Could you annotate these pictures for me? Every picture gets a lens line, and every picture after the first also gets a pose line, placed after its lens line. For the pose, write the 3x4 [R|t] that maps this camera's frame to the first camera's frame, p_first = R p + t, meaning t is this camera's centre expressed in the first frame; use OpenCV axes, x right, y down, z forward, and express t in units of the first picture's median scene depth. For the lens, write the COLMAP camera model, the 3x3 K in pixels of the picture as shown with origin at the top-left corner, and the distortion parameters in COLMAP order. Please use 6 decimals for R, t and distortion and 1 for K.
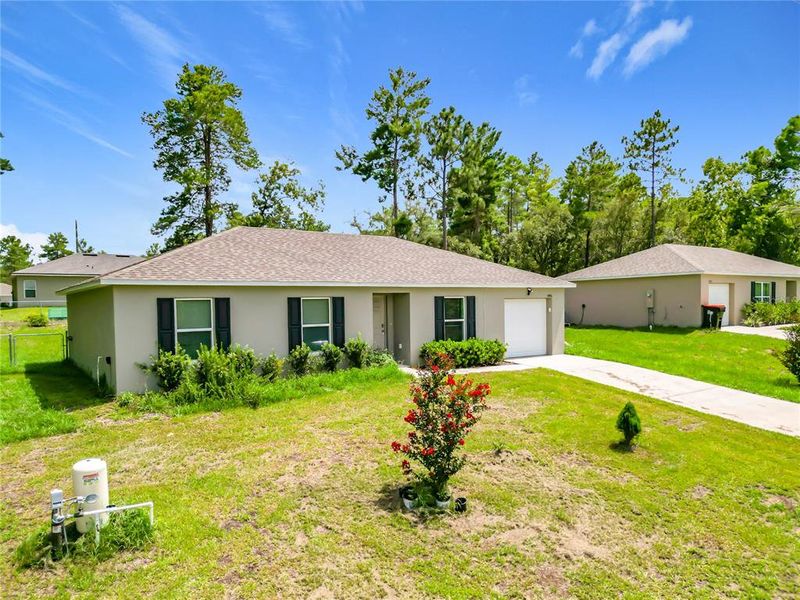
lens RADIAL K [[437.9, 0, 400.0], [0, 437.9, 300.0], [0, 0, 1]] dist [0.000277, 0.001574]
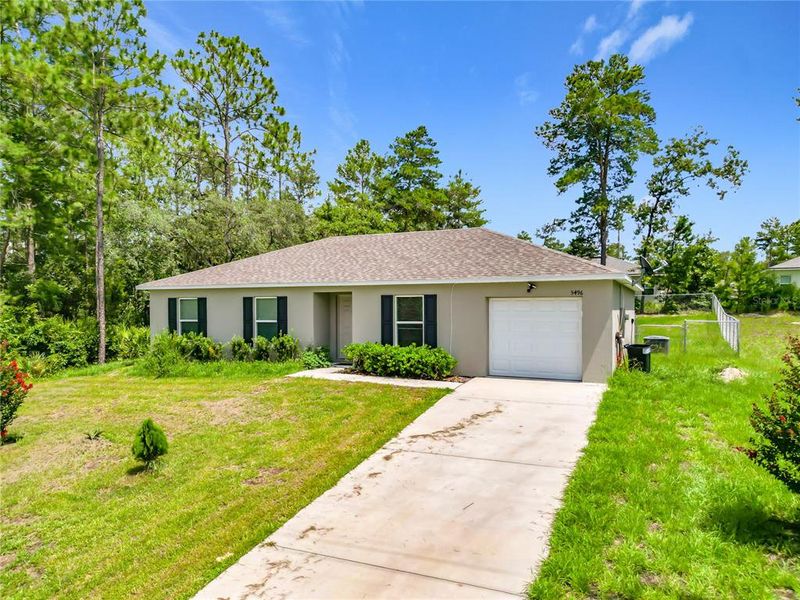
lens RADIAL K [[437.9, 0, 400.0], [0, 437.9, 300.0], [0, 0, 1]] dist [0.000277, 0.001574]
pose [[0.680968, 0.005172, -0.732295, 0.809406], [0.003350, 0.999943, 0.010178, -0.007450], [0.732305, -0.009384, 0.680912, 0.426135]]
